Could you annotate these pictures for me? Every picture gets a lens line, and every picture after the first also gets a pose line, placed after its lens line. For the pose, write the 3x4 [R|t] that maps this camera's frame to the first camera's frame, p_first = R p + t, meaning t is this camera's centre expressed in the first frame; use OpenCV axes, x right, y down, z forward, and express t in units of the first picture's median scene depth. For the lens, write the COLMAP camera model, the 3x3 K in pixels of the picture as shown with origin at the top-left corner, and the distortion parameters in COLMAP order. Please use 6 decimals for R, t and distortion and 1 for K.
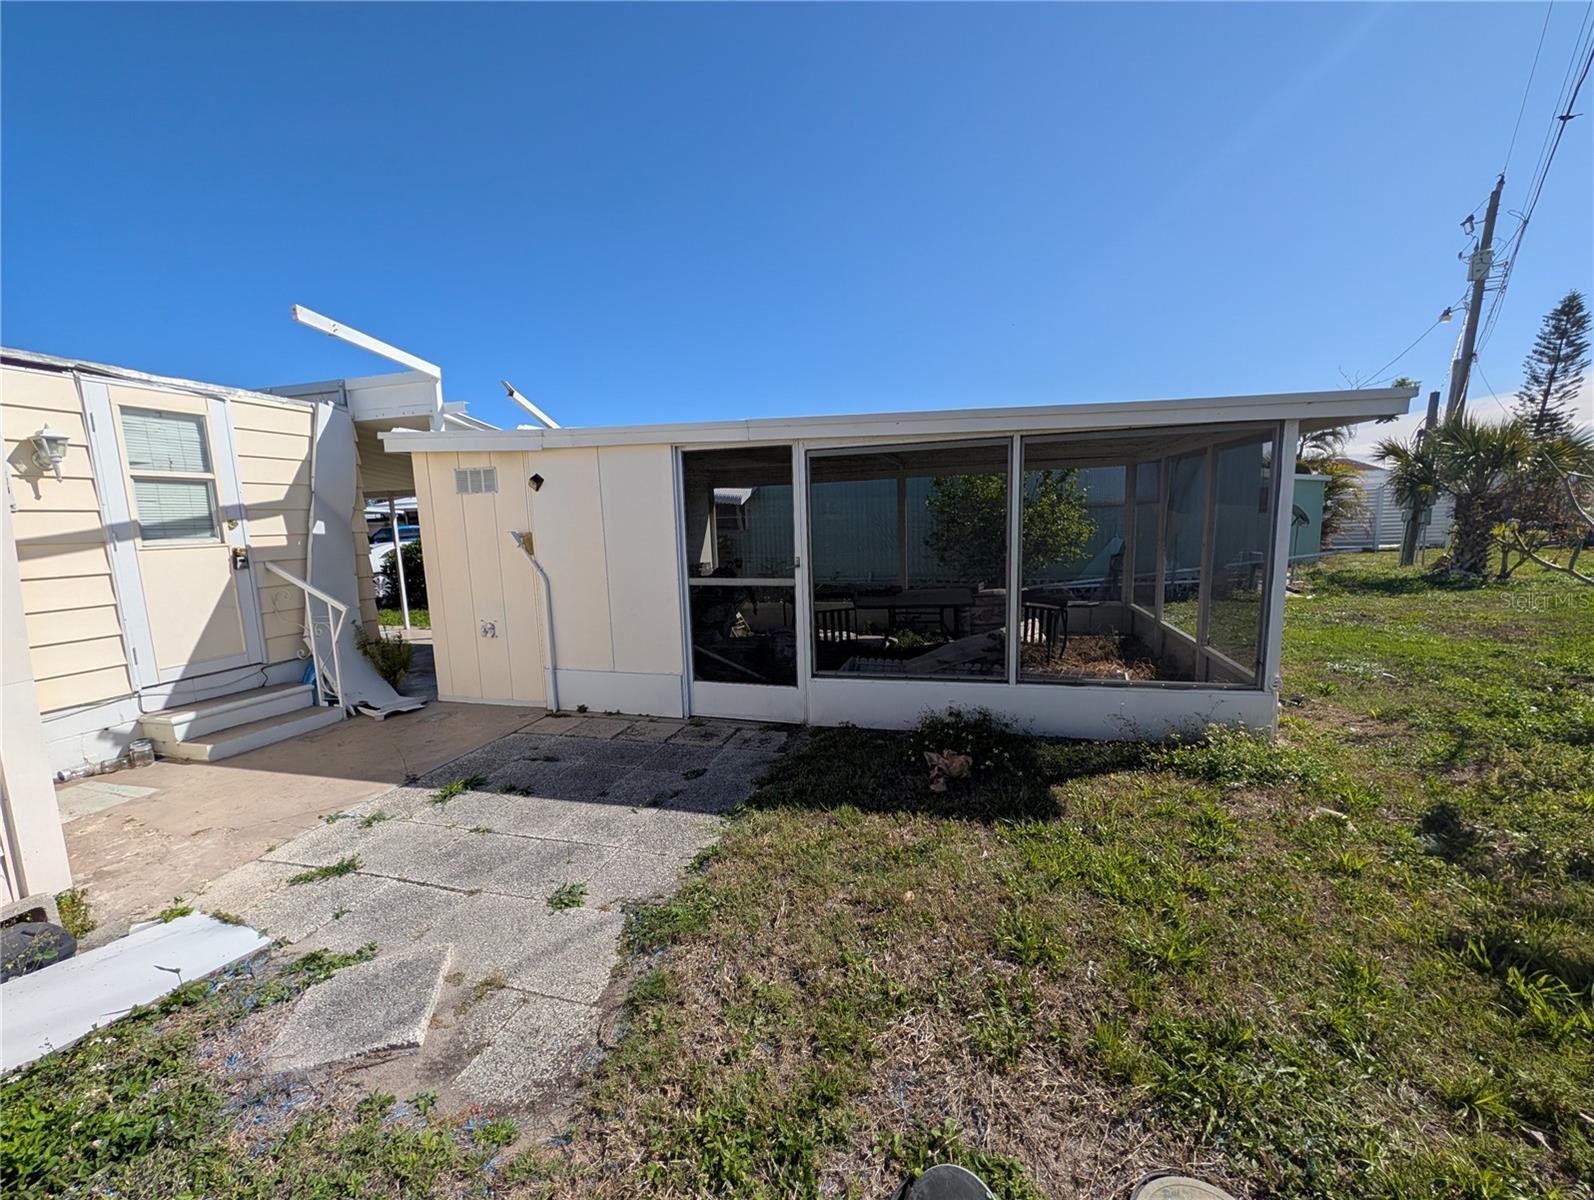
lens RADIAL K [[611.2, 0, 799.2], [0, 611.2, 599.5], [0, 0, 1]] dist [-0.001868, 0.000977]
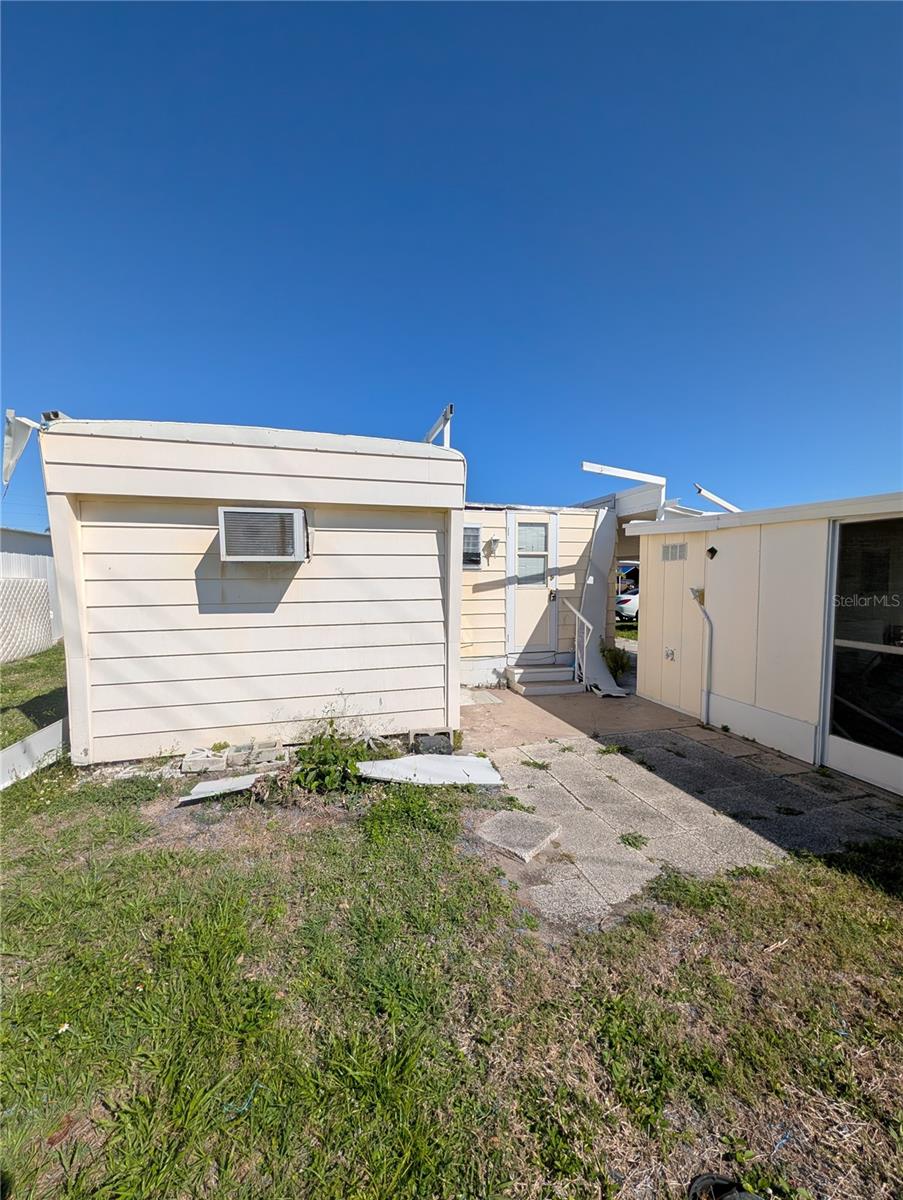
lens RADIAL K [[460.2, 0, 453.0], [0, 460.2, 603.5], [0, 0, 1]] dist [-0.001868, 0.000977]
pose [[0.506549, 0.076766, -0.858787, 0.198060], [-0.123443, 0.992225, 0.015882, -0.030832], [0.853329, 0.097966, 0.512086, -0.005063]]
